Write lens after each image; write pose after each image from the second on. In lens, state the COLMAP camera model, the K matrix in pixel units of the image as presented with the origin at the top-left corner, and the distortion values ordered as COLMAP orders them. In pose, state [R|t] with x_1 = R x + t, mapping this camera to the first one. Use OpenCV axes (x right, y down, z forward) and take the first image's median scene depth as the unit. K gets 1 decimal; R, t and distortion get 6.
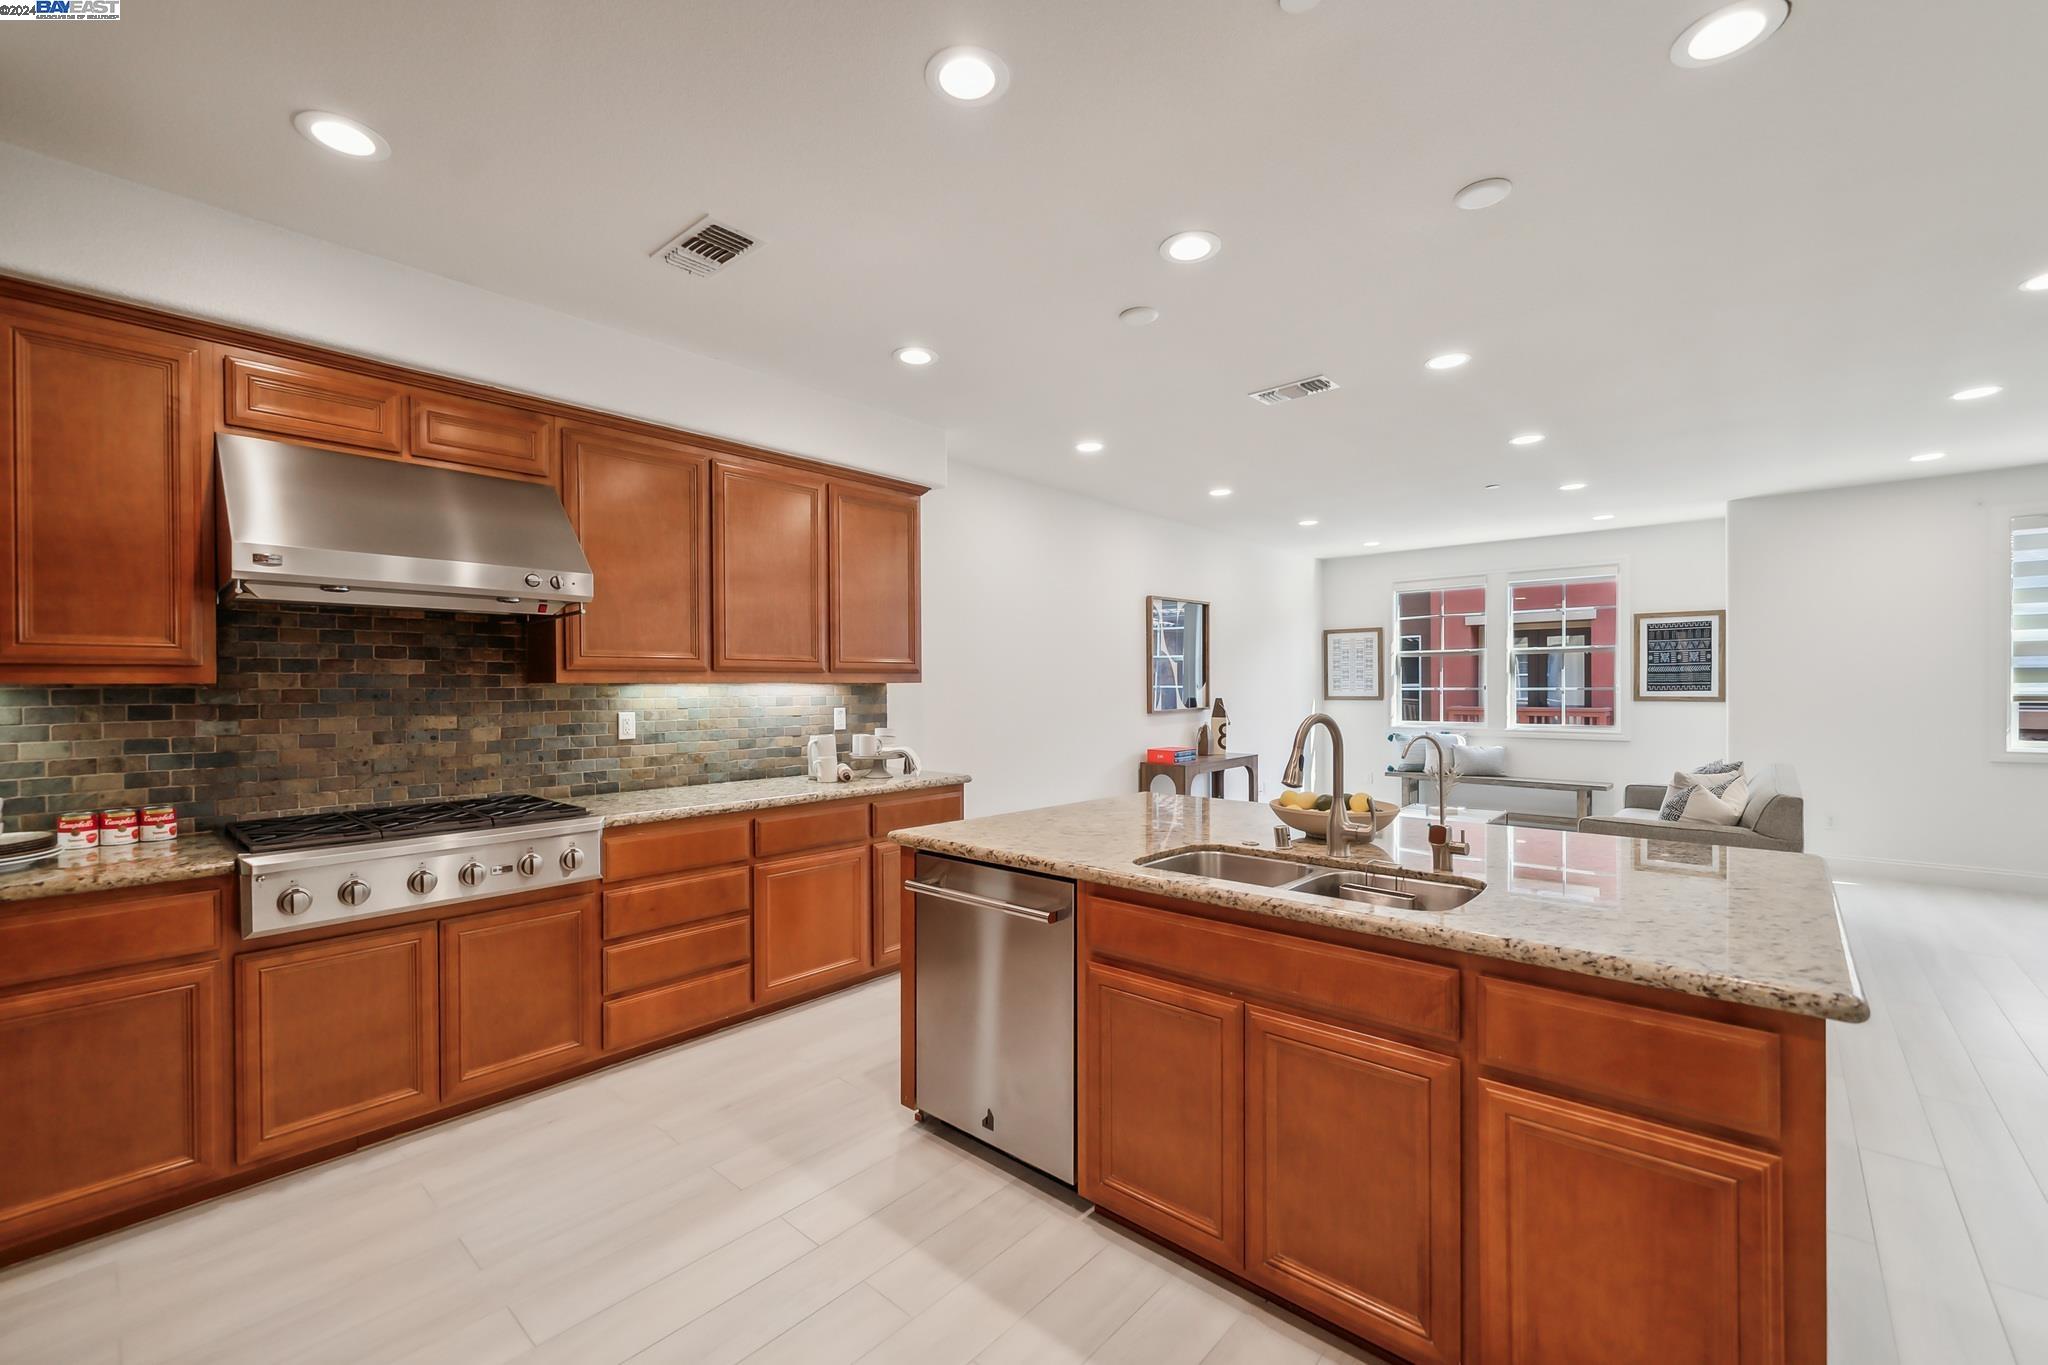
lens RADIAL K [[849.2, 0, 1000.7], [0, 849.2, 672.5], [0, 0, 1]] dist [0.000079, -0.000204]
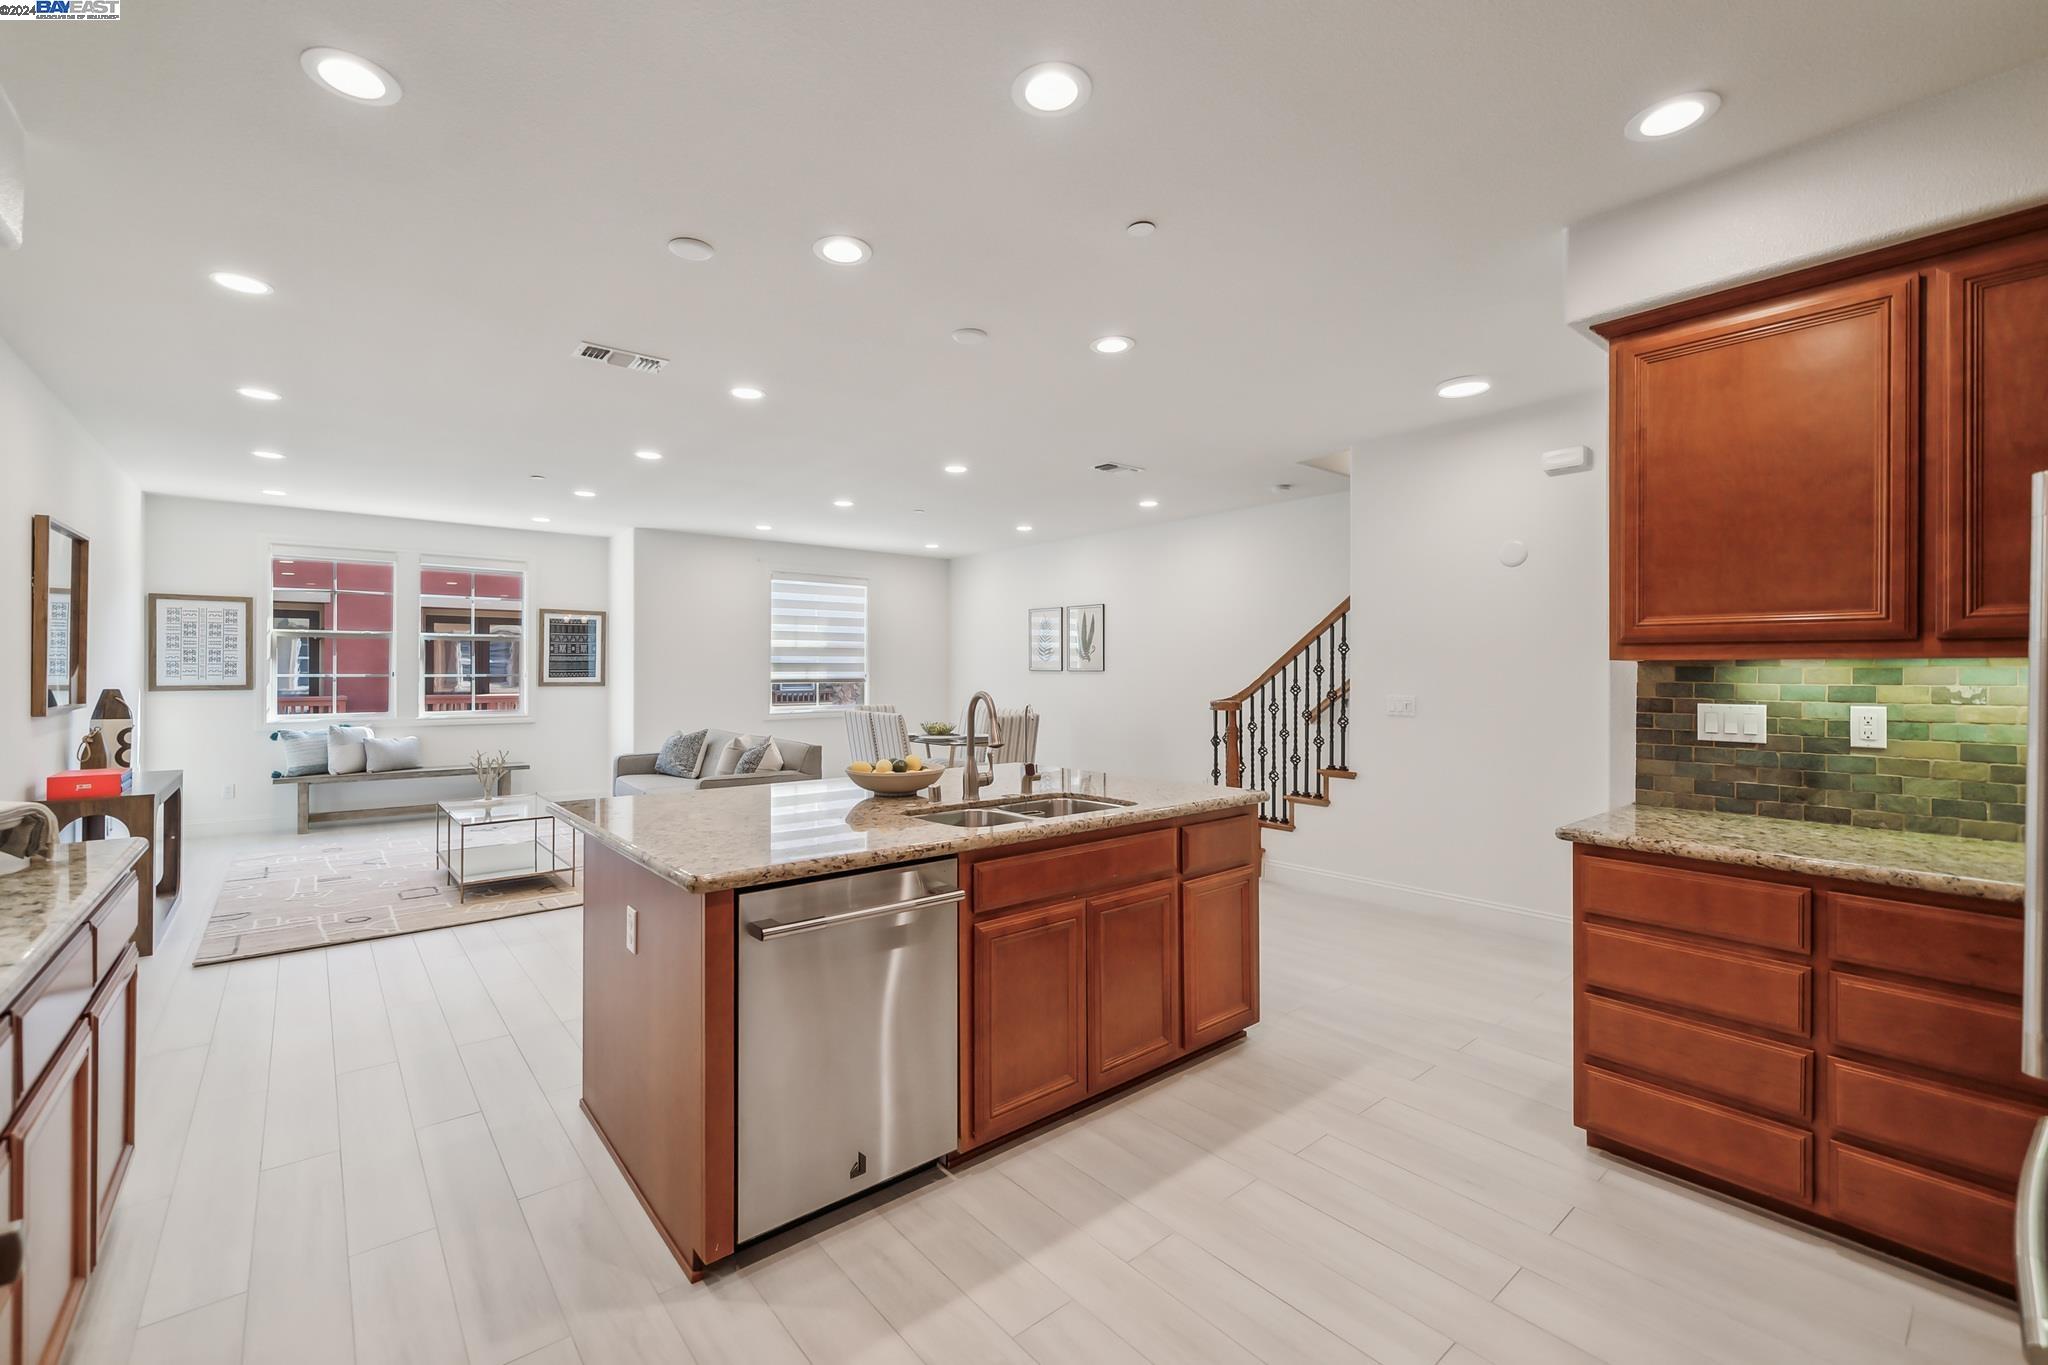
lens RADIAL K [[849.2, 0, 1000.7], [0, 849.2, 672.5], [0, 0, 1]] dist [0.000079, -0.000204]
pose [[0.144914, 0.004876, 0.989432, -0.274010], [-0.018028, 0.999835, -0.002287, 0.006881], [-0.989280, -0.017506, 0.144978, 0.236196]]
